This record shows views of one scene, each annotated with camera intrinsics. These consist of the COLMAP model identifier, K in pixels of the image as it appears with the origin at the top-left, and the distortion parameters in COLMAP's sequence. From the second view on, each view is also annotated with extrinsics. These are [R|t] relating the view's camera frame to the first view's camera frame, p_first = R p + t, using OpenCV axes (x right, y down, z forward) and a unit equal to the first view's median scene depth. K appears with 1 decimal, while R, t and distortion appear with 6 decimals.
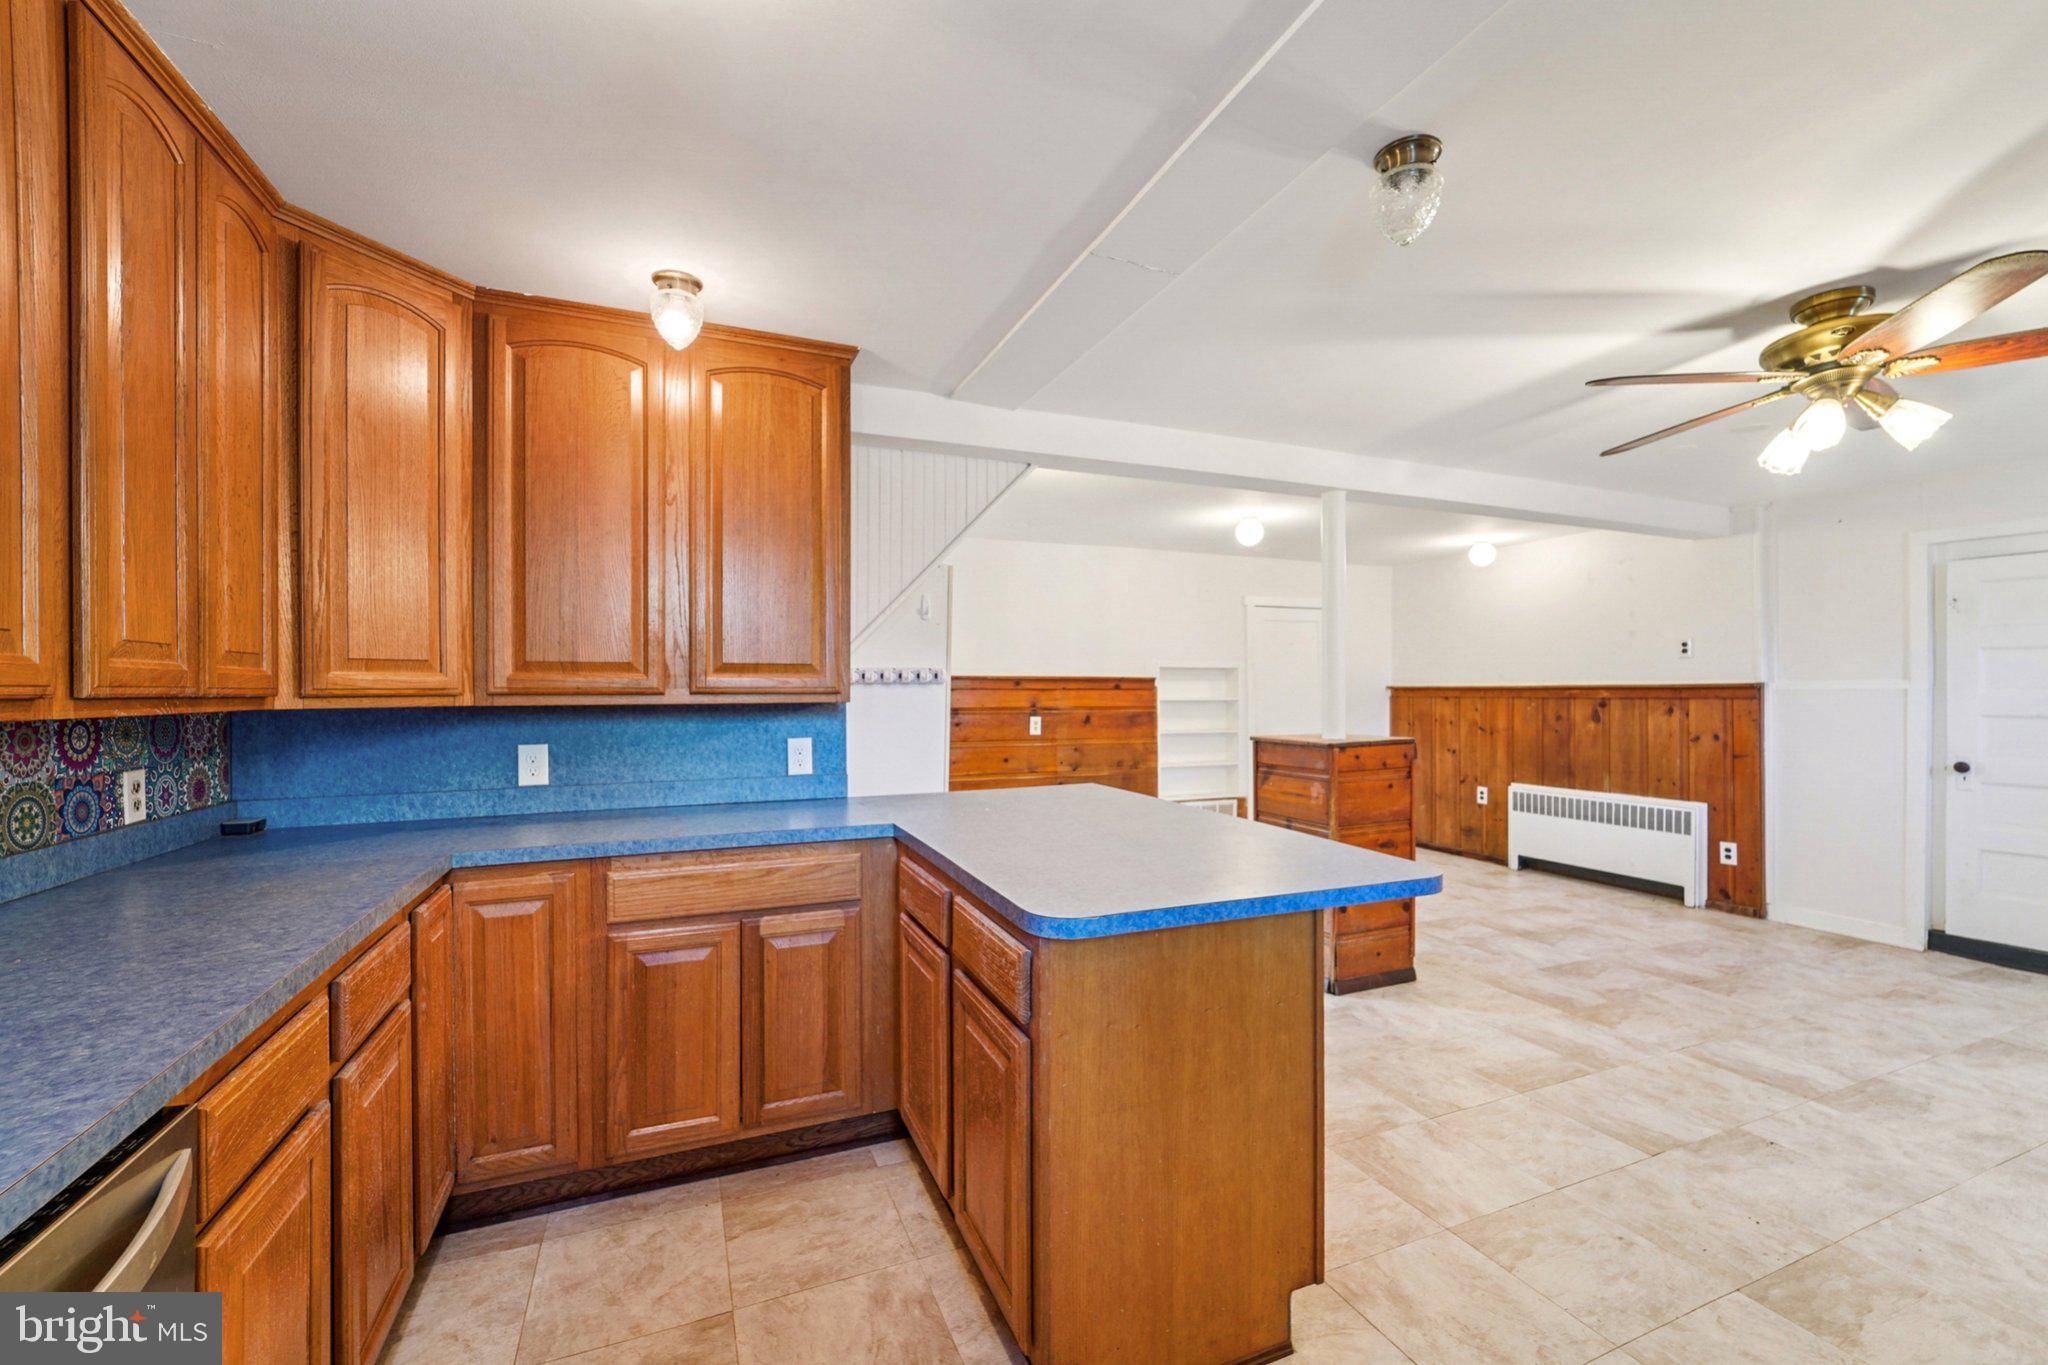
lens RADIAL K [[839.2, 0, 1031.7], [0, 839.2, 686.5], [0, 0, 1]] dist [-0.004218, -0.000459]
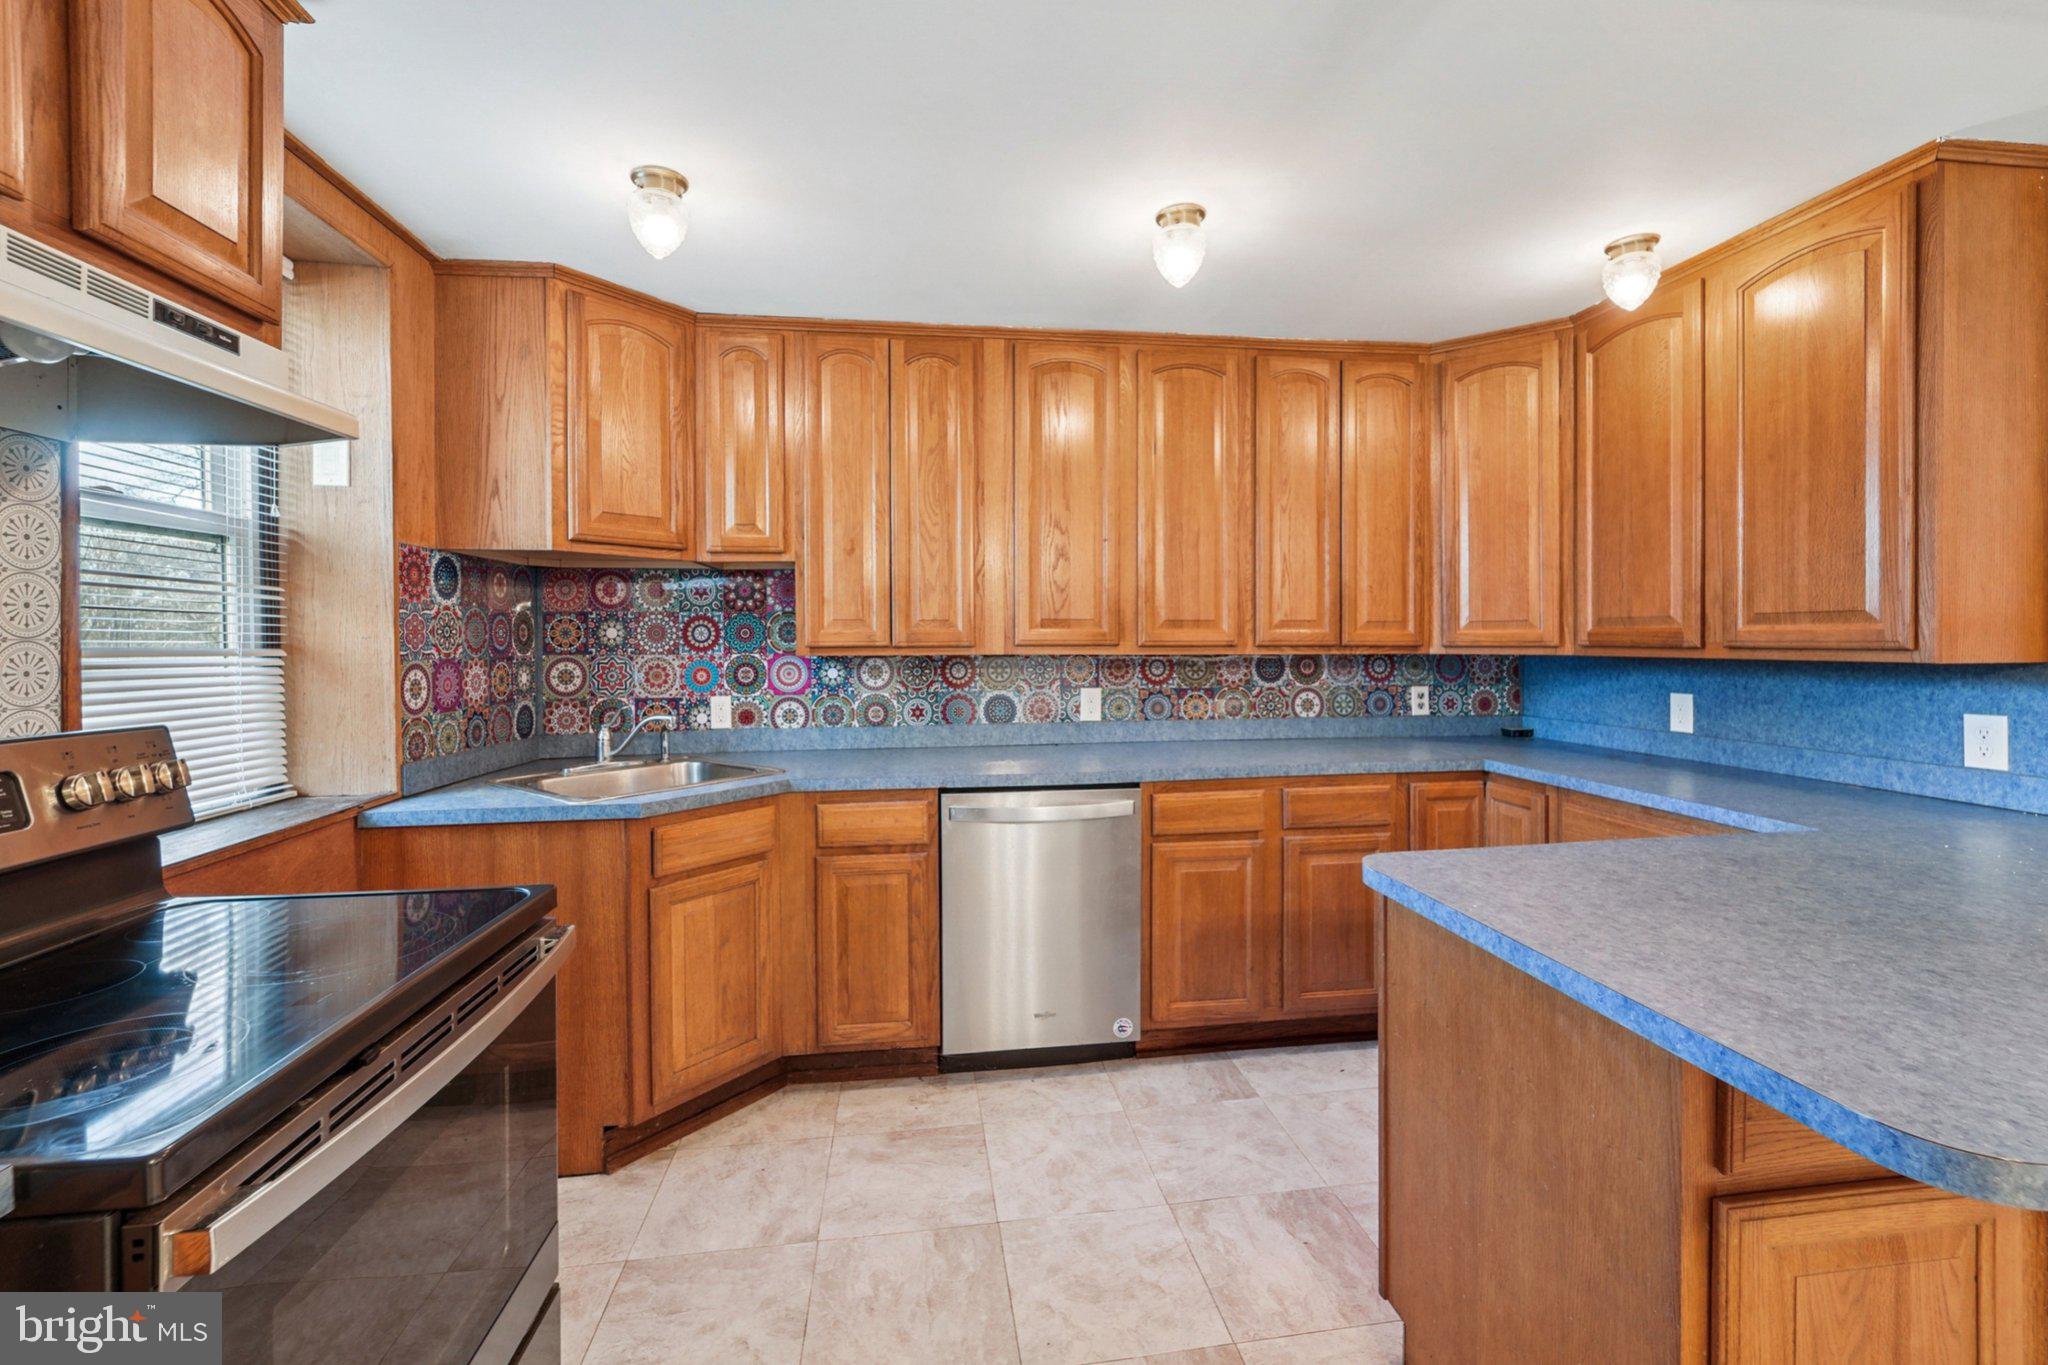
lens RADIAL K [[847.6, 0, 1025.0], [0, 847.6, 643.3], [0, 0, 1]] dist [-0.003192, -0.000153]
pose [[-0.259199, 0.008387, -0.965788, 0.409074], [0.005908, 0.999957, 0.007098, -0.004447], [0.965806, -0.003866, -0.259237, 0.294398]]
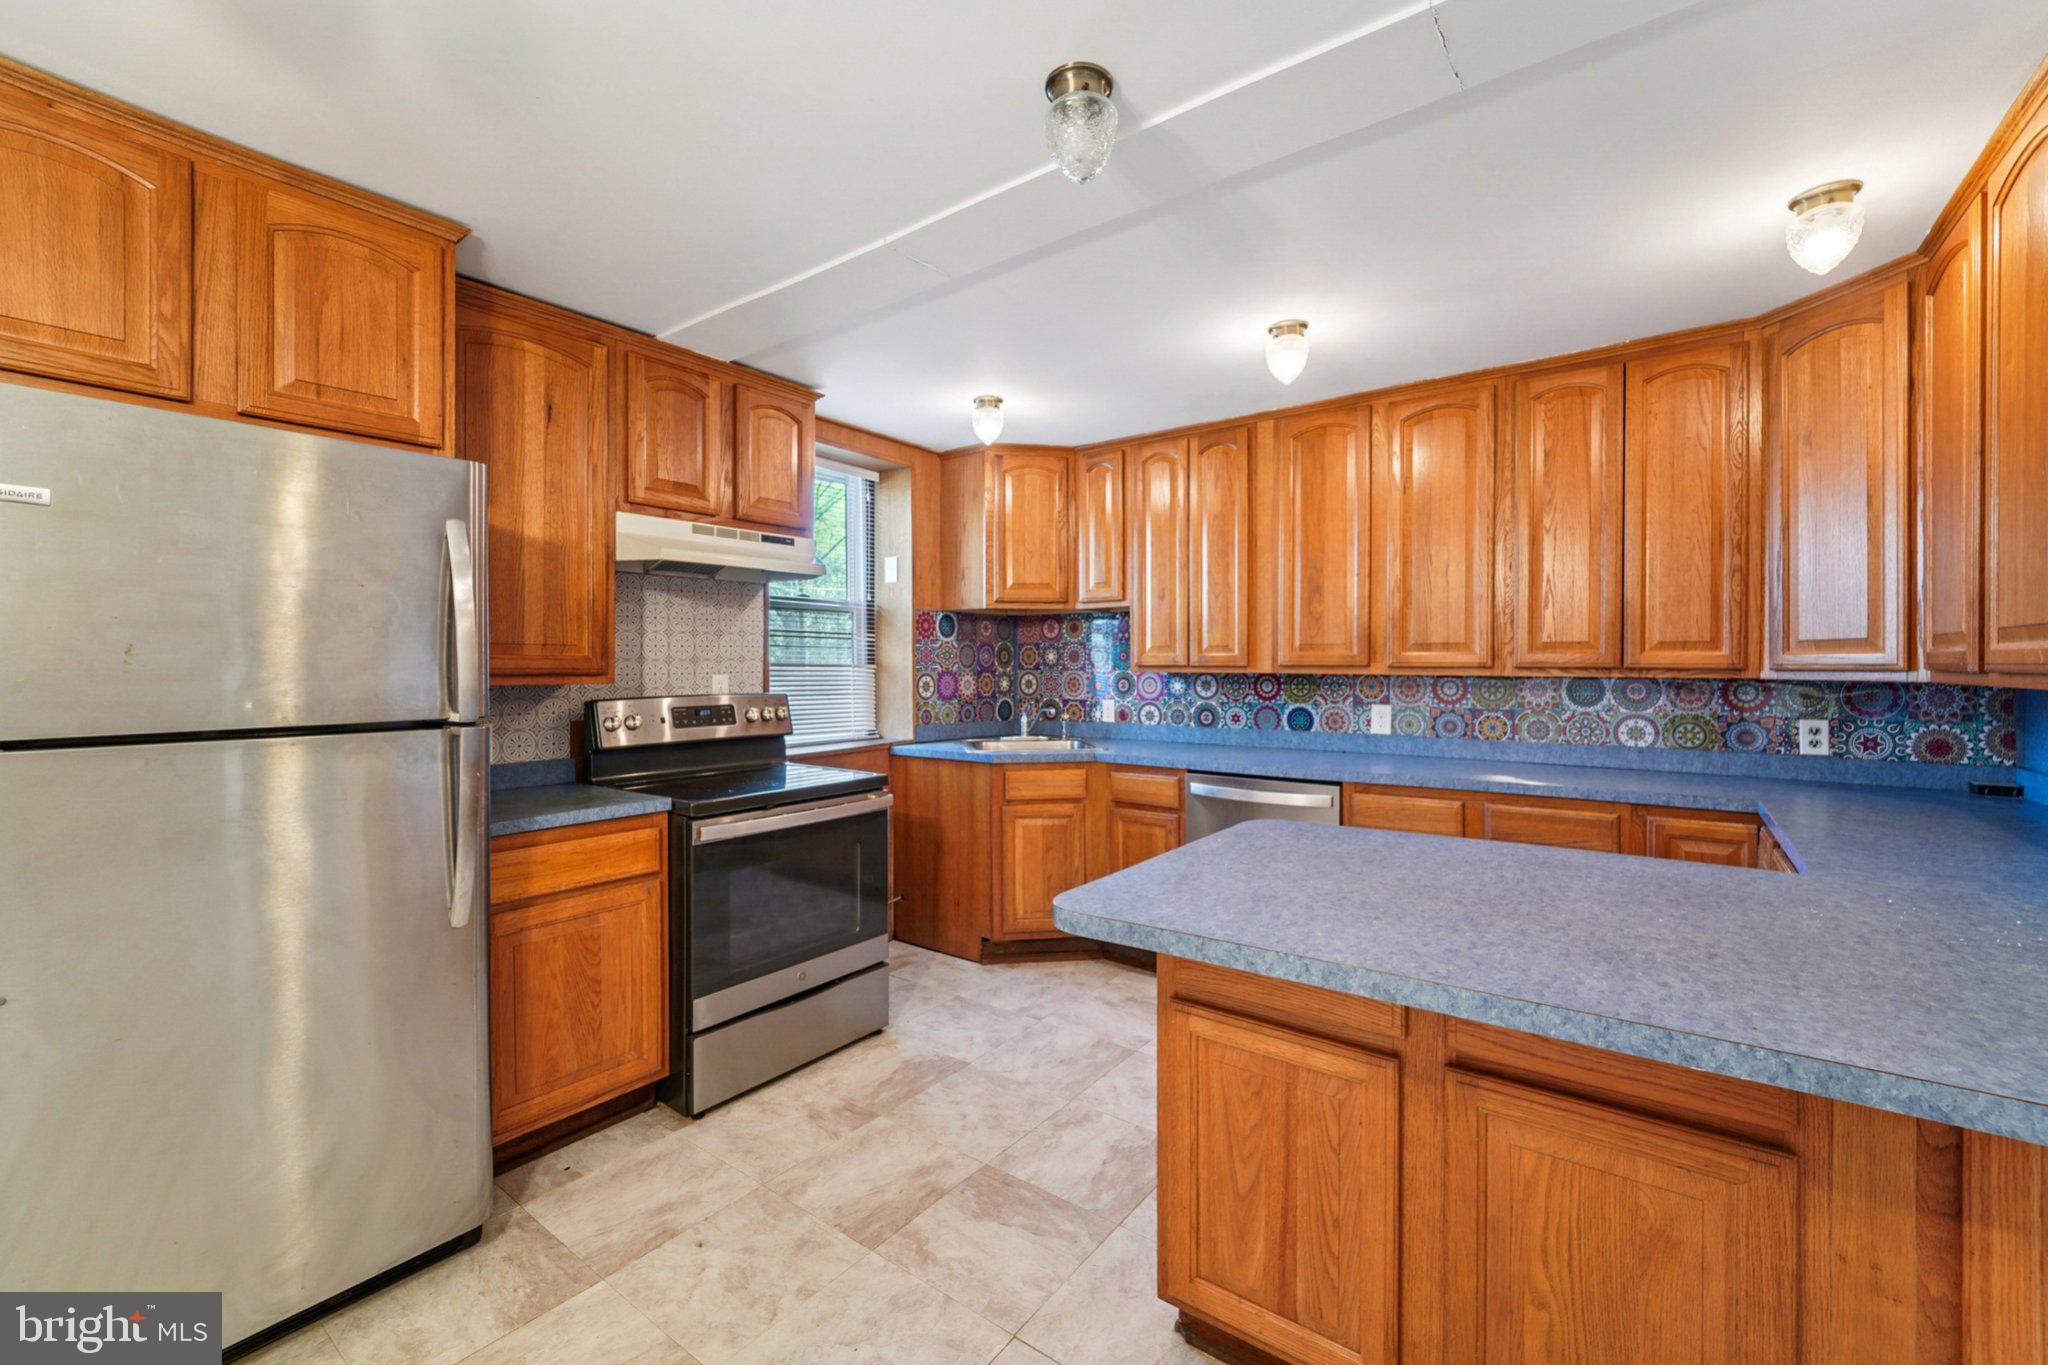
lens RADIAL K [[838.1, 0, 1032.8], [0, 838.1, 667.3], [0, 0, 1]] dist [-0.003106, -0.000401]
pose [[-0.862028, 0.004164, -0.506843, 0.385923], [0.002435, 0.999989, 0.004075, -0.000268], [0.506854, 0.002279, -0.862029, 0.709286]]
